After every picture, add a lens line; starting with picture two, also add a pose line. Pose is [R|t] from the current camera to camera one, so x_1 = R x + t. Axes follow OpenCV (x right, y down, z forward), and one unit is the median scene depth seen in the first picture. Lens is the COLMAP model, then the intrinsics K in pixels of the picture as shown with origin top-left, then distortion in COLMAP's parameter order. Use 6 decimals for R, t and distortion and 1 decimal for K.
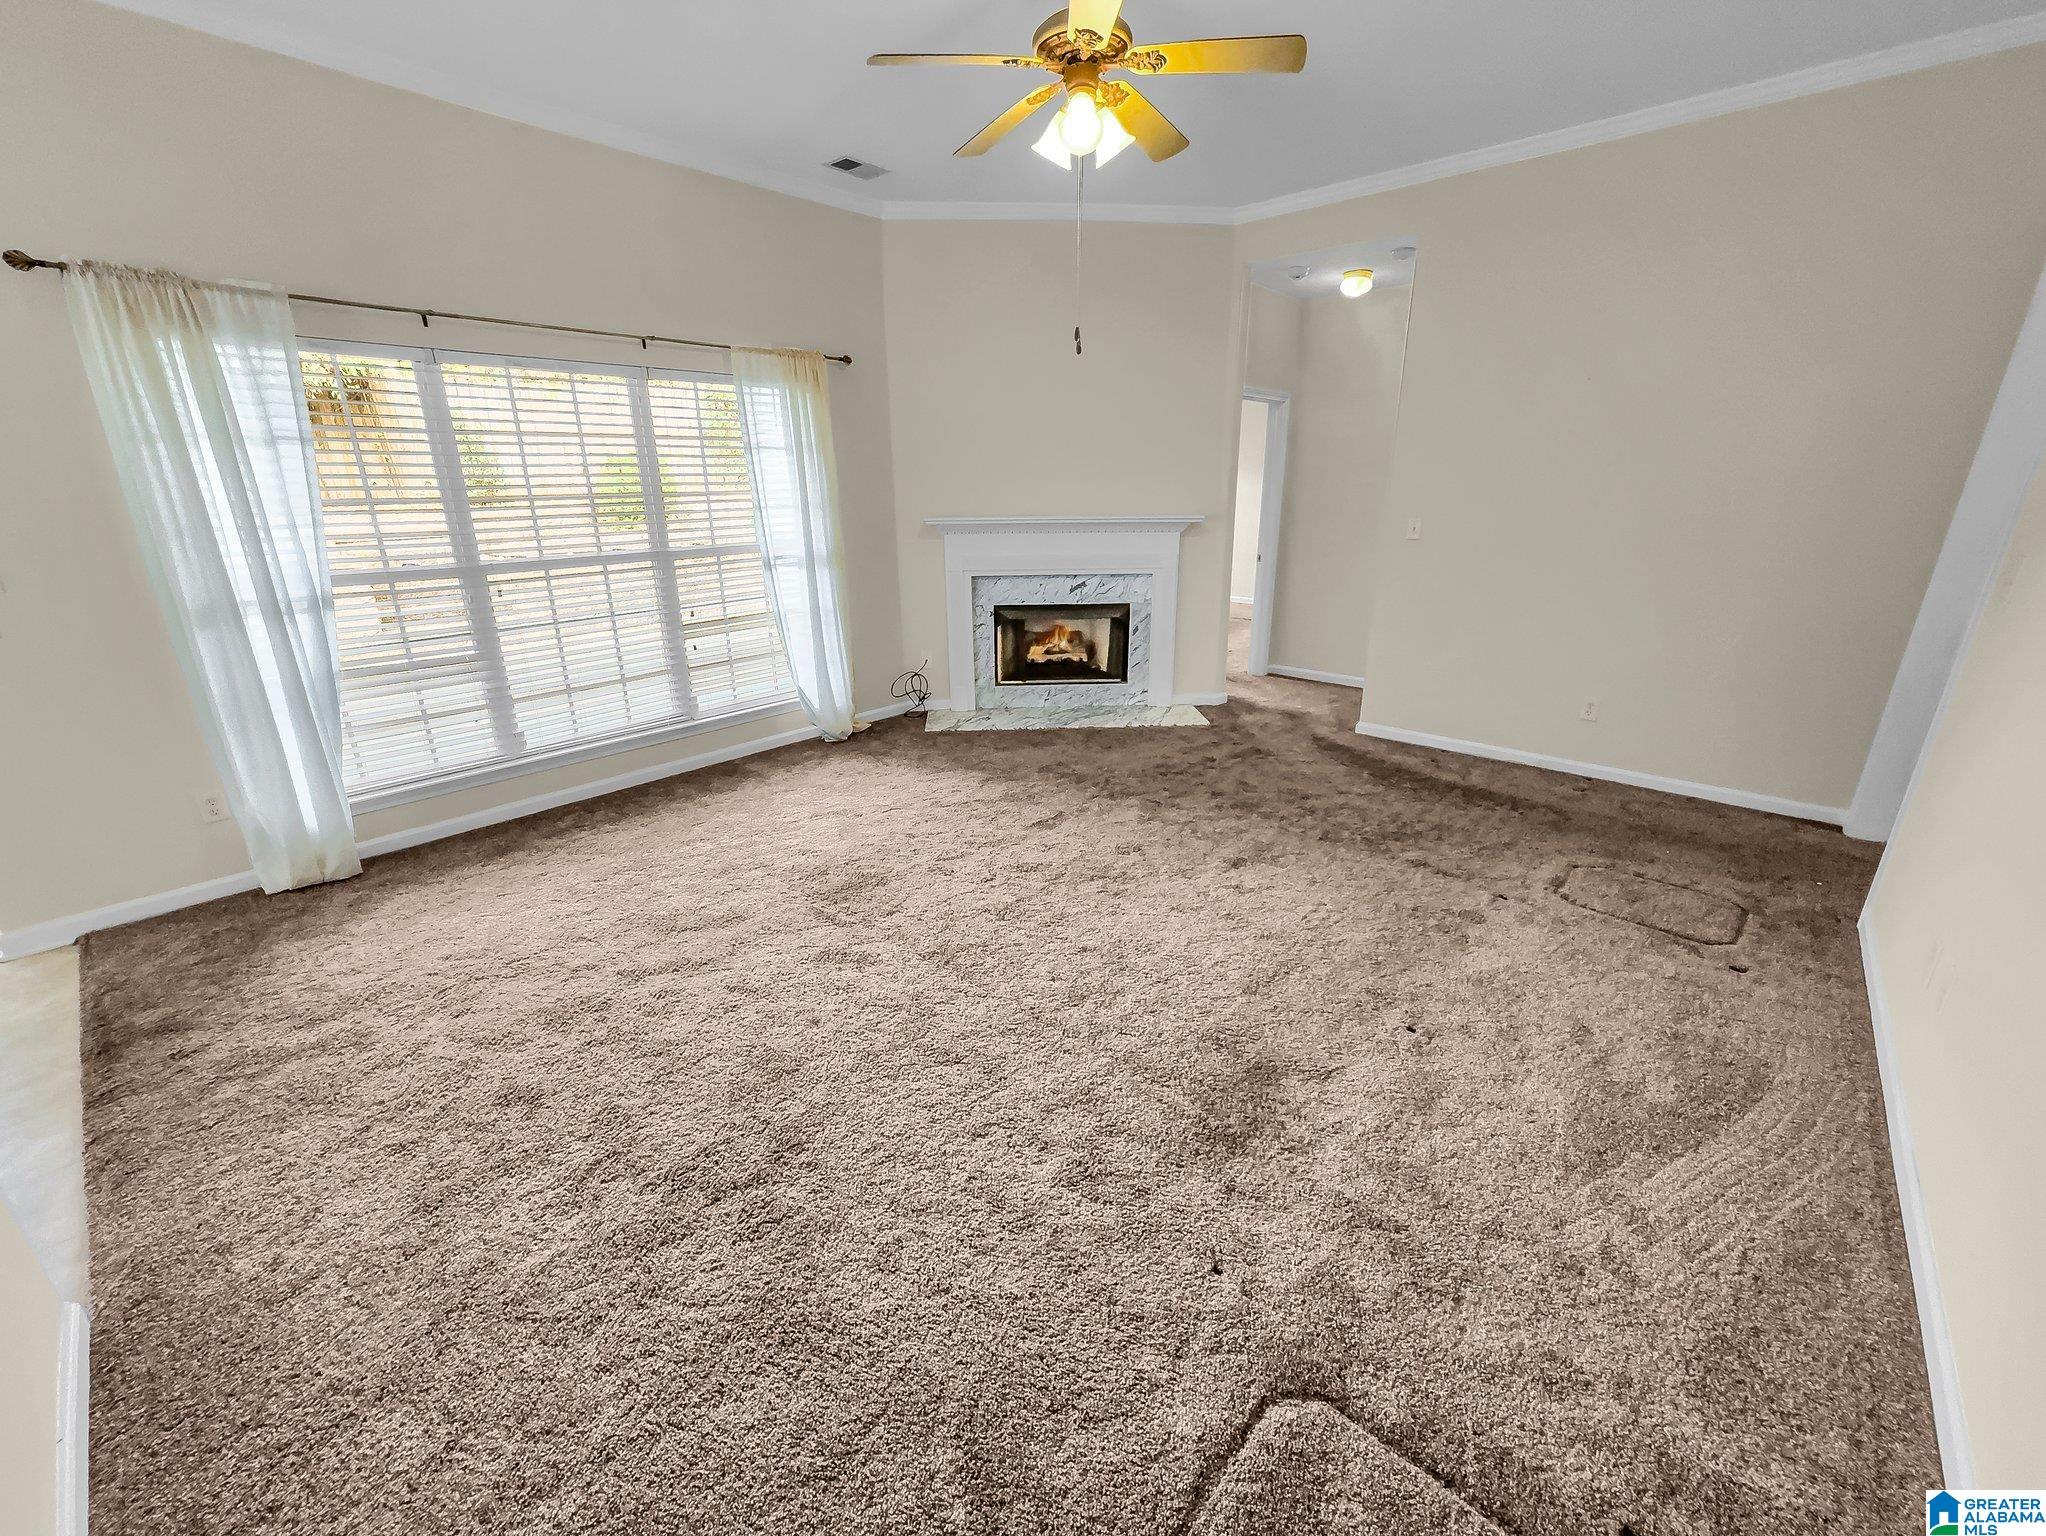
lens RADIAL K [[852.3, 0, 1023.0], [0, 852.3, 768.0], [0, 0, 1]] dist [-0.000333, 0.000006]
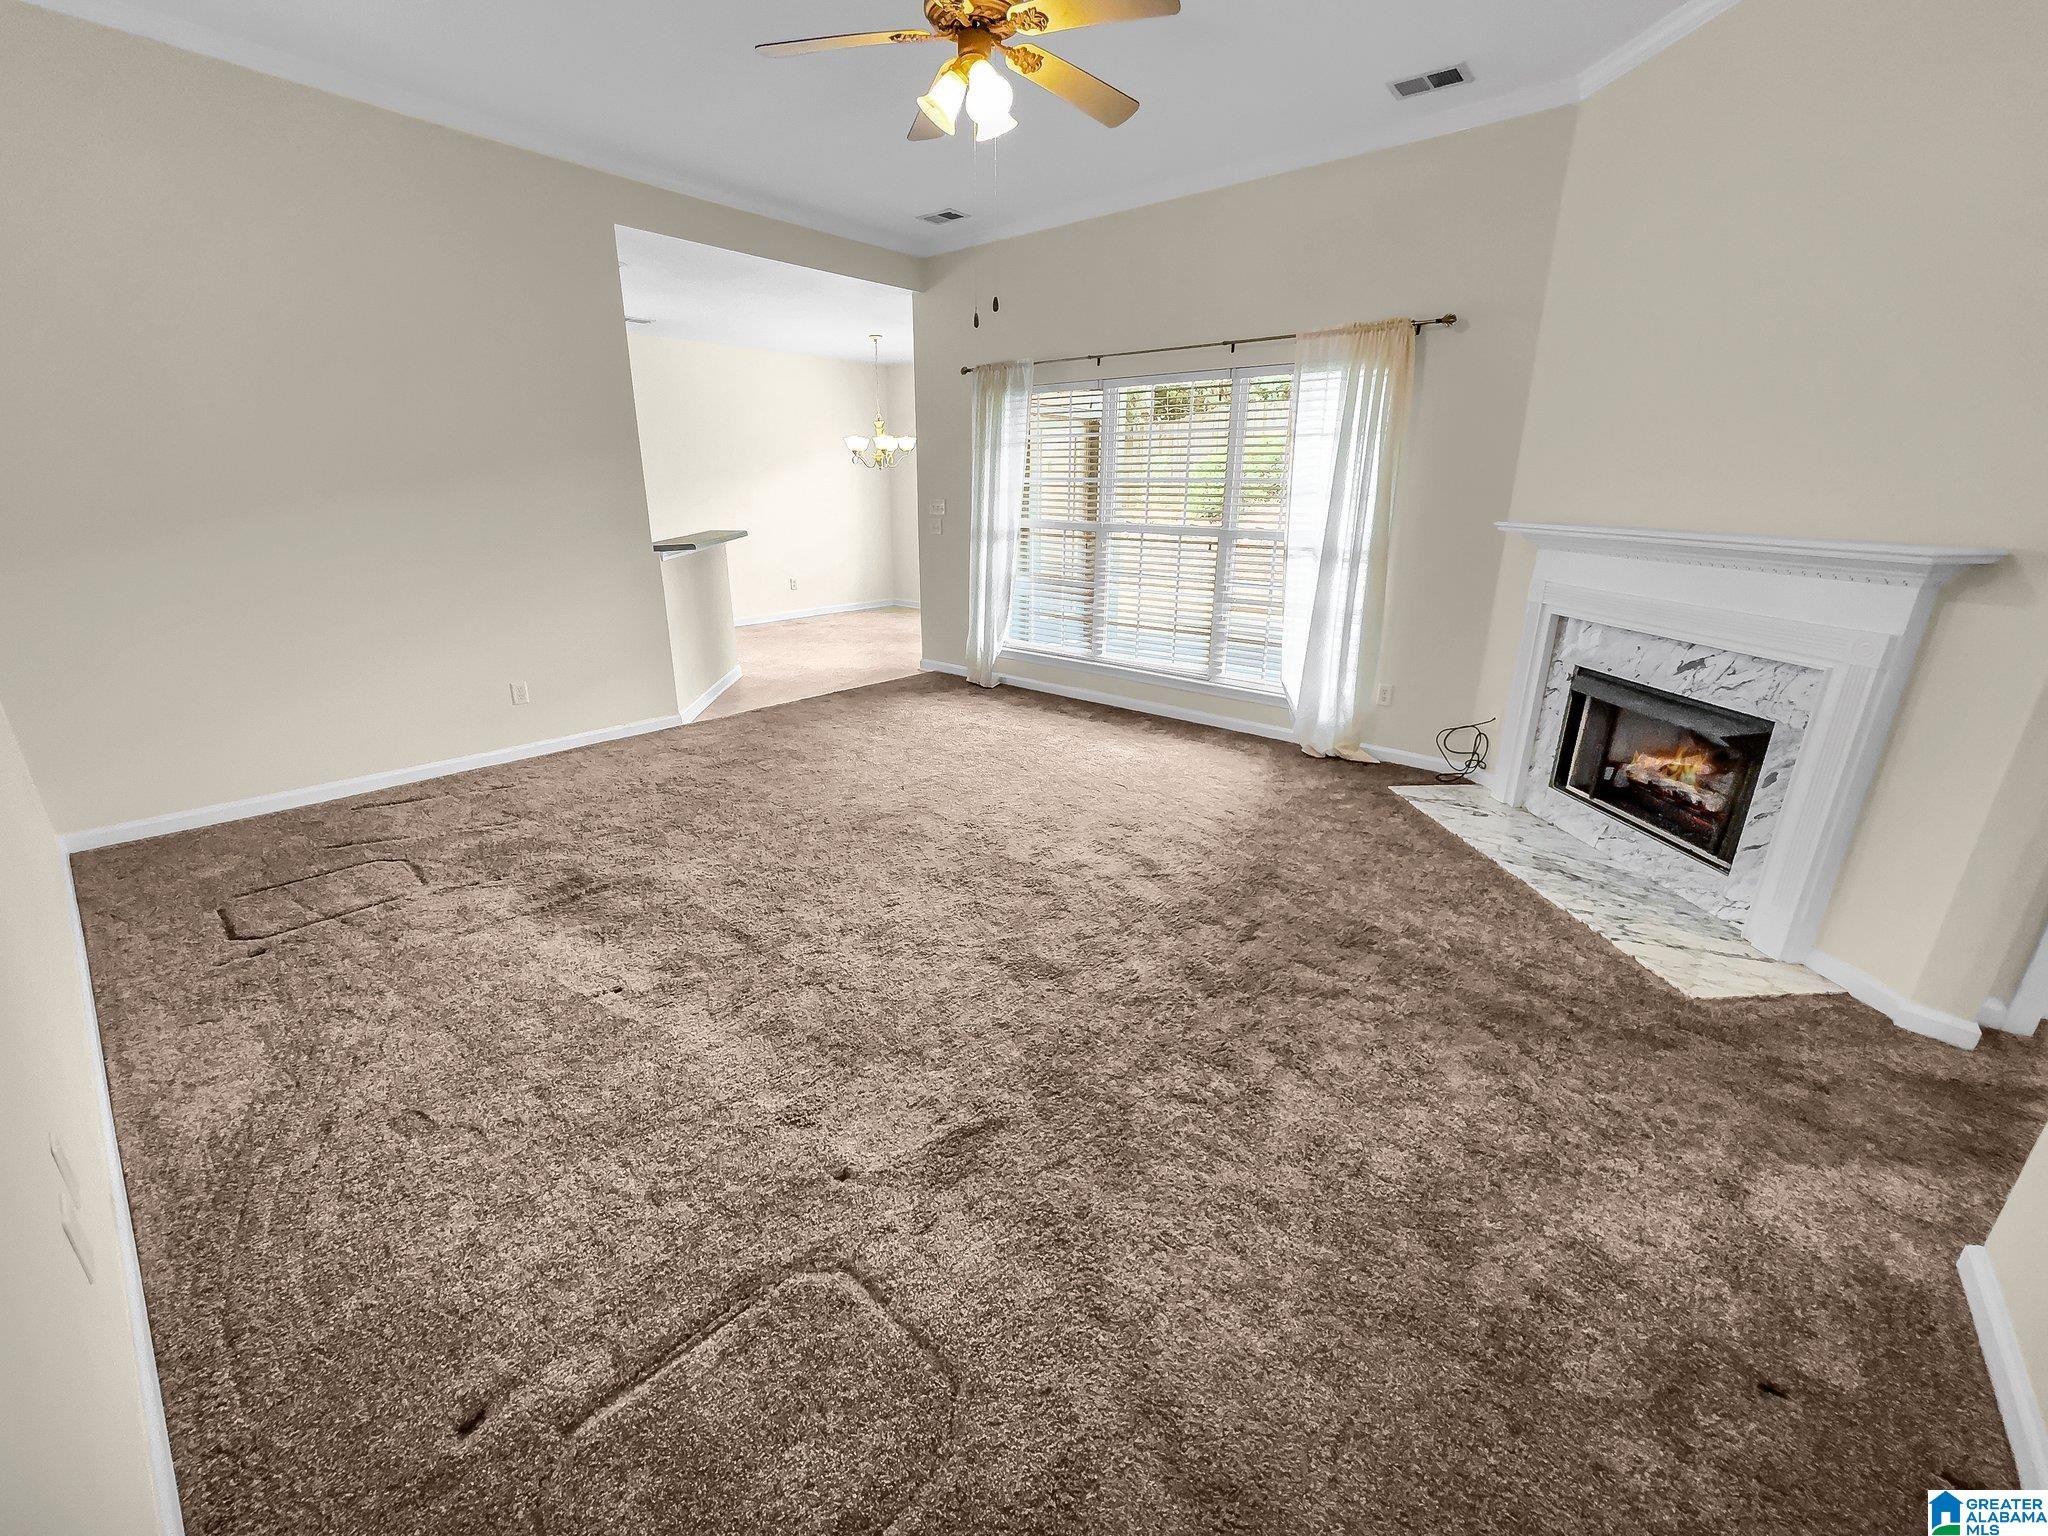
lens RADIAL K [[845.6, 0, 1024.0], [0, 845.6, 768.0], [0, 0, 1]] dist [-0.029304, 0.014843]
pose [[0.034033, 0.323976, -0.945453, 0.627224], [-0.339825, 0.893387, 0.293903, -0.181157], [0.939873, 0.311286, 0.140499, 0.595374]]
